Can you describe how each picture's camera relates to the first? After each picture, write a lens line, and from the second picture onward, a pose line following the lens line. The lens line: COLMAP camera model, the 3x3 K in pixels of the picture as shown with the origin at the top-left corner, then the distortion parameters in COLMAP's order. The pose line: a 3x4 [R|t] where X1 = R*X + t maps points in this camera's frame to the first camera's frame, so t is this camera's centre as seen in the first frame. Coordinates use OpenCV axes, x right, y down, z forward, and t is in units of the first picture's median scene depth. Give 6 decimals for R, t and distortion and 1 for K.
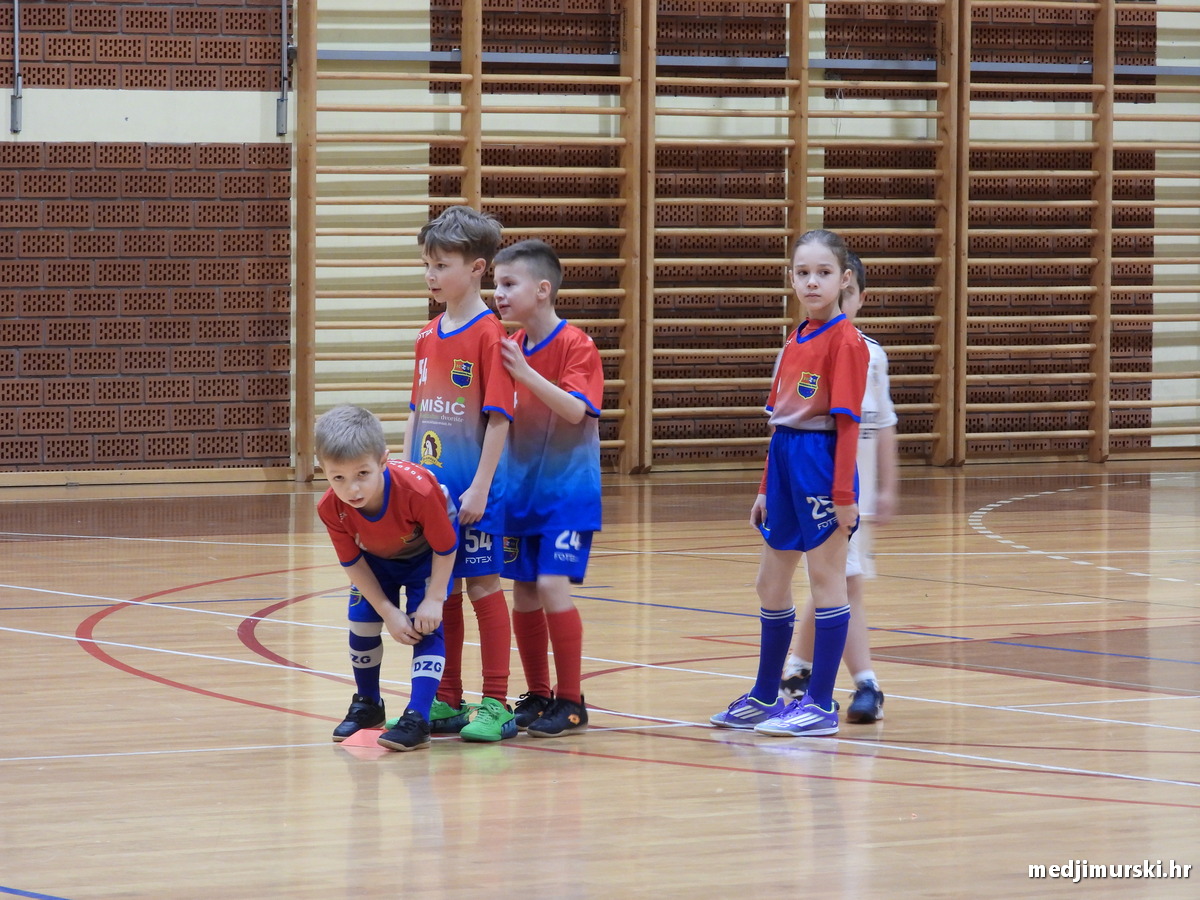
lens RADIAL K [[6381.9, 0, 600.0], [0, 6381.9, 450.0], [0, 0, 1]] dist [0.098458, -4.461147]
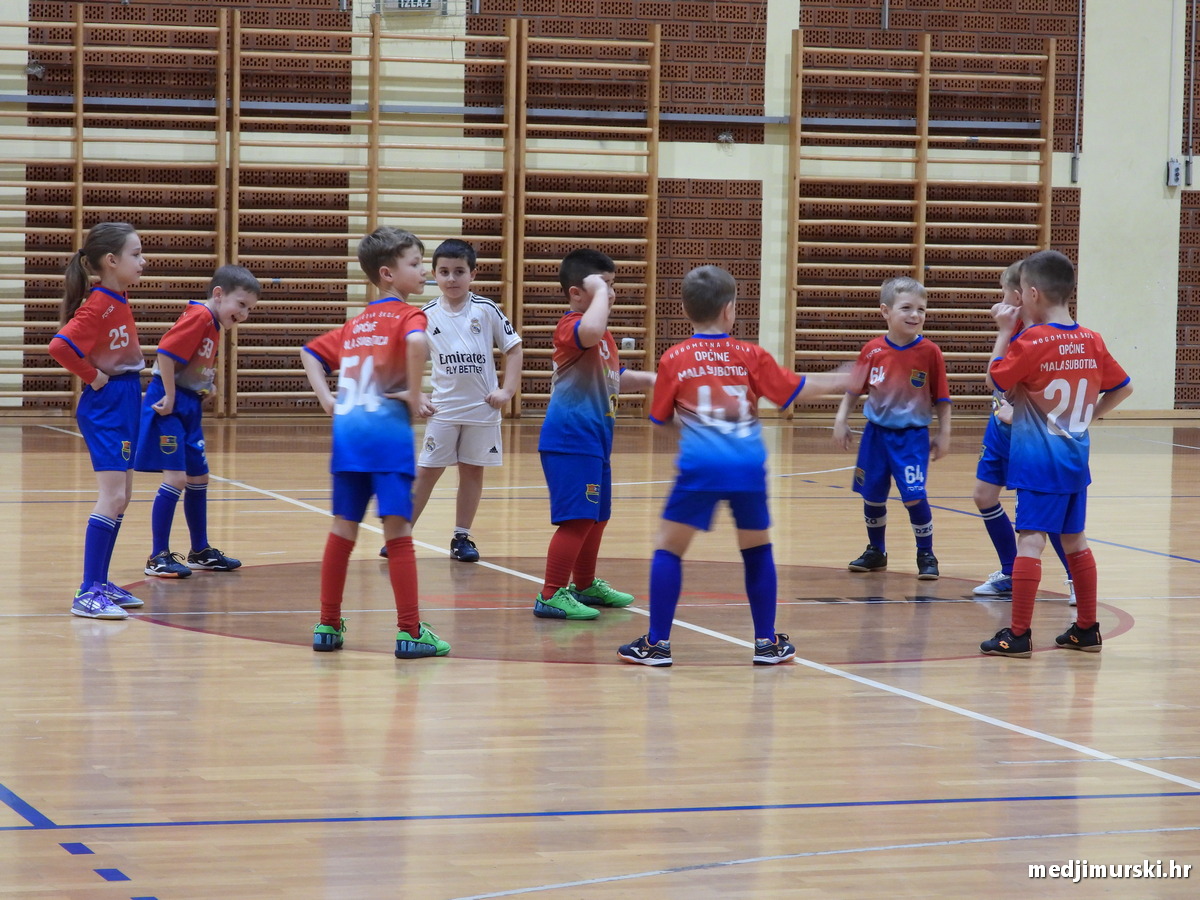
lens RADIAL K [[4099.0, 0, 600.0], [0, 4099.0, 450.0], [0, 0, 1]] dist [-0.046226, 0.149112]
pose [[0.961765, 0.030263, -0.272199, 0.312073], [-0.026309, 0.999489, 0.018165, -0.007051], [0.272609, -0.010309, 0.962070, 0.207181]]
